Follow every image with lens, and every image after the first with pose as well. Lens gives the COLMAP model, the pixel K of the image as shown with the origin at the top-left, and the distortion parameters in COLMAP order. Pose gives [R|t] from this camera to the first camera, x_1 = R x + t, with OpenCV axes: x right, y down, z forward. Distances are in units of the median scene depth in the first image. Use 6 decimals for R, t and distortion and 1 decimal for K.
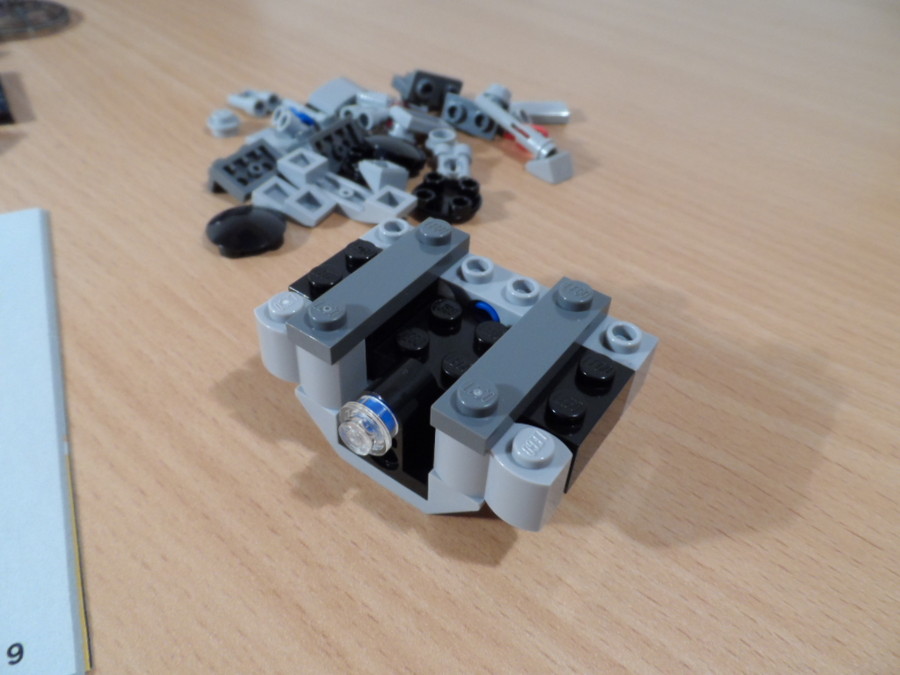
lens RADIAL K [[685.5, 0, 448.8], [0, 685.5, 337.4], [0, 0, 1]] dist [-0.007145, -0.009779]
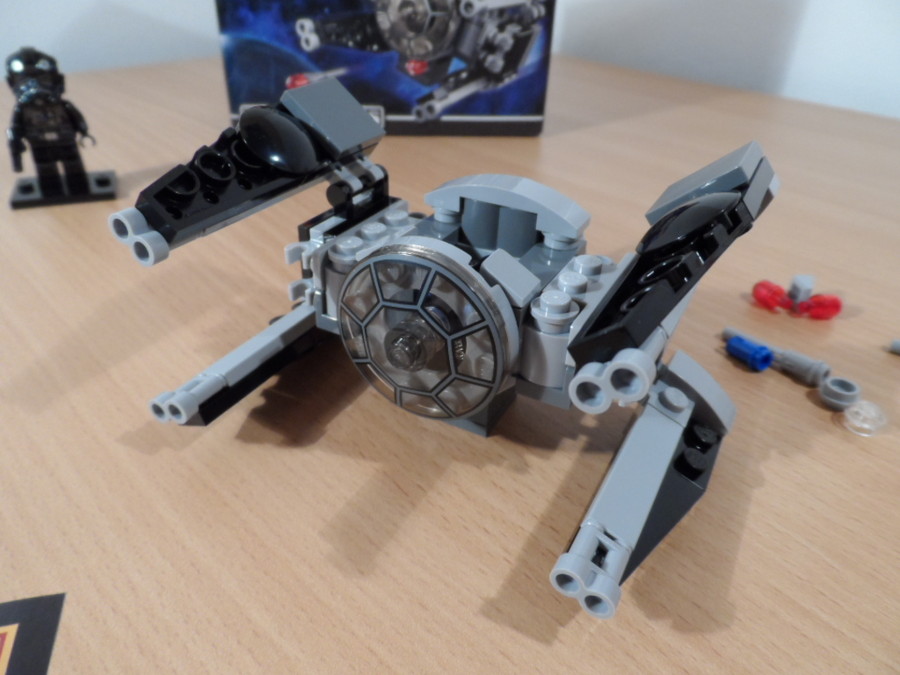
lens RADIAL K [[685.5, 0, 448.2], [0, 685.5, 337.4], [0, 0, 1]] dist [-0.007145, -0.009779]
pose [[0.992892, 0.043876, -0.110638, -0.969880], [-0.065091, 0.978415, -0.196129, -0.245654], [0.099645, 0.201937, 0.974316, 0.111339]]
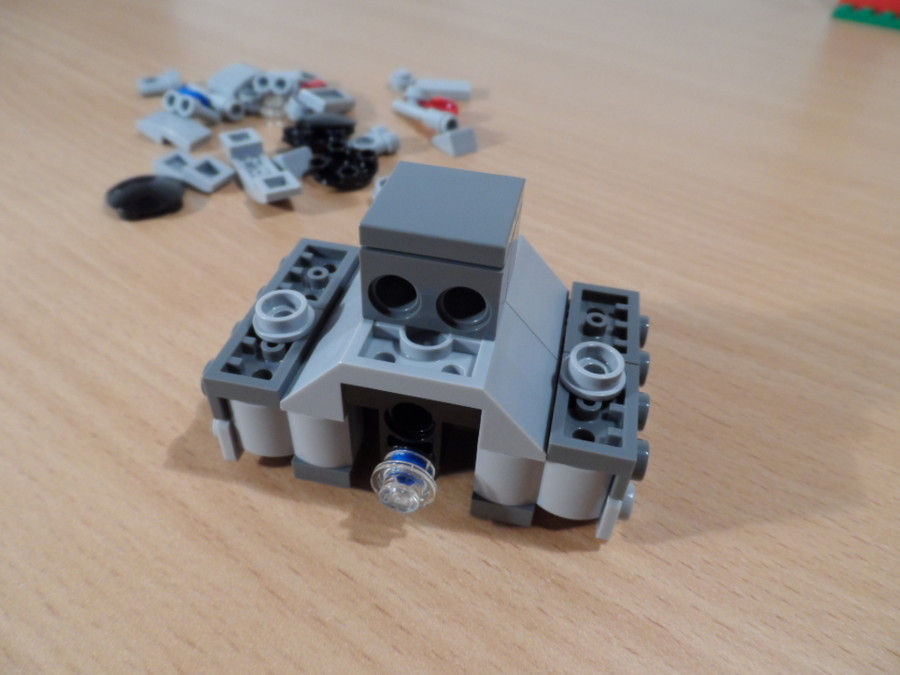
lens RADIAL K [[685.5, 0, 448.6], [0, 685.5, 337.5], [0, 0, 1]] dist [-0.007145, -0.009779]
pose [[0.996393, -0.056800, 0.063044, 0.120092], [0.059355, 0.997458, -0.039434, 0.179551], [-0.060644, 0.043034, 0.997231, -0.073506]]
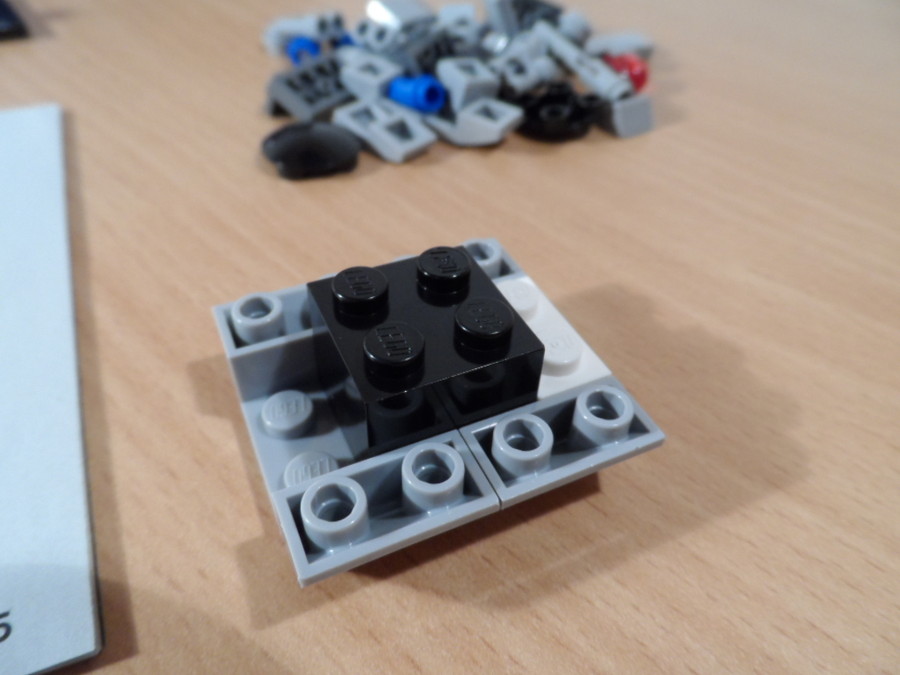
lens RADIAL K [[685.5, 0, 450.5], [0, 685.5, 335.9], [0, 0, 1]] dist [-0.007145, -0.009779]
pose [[0.998814, 0.017994, -0.045236, -0.138840], [-0.018252, 0.999819, -0.005303, 0.085060], [0.045132, 0.006122, 0.998962, 0.321544]]
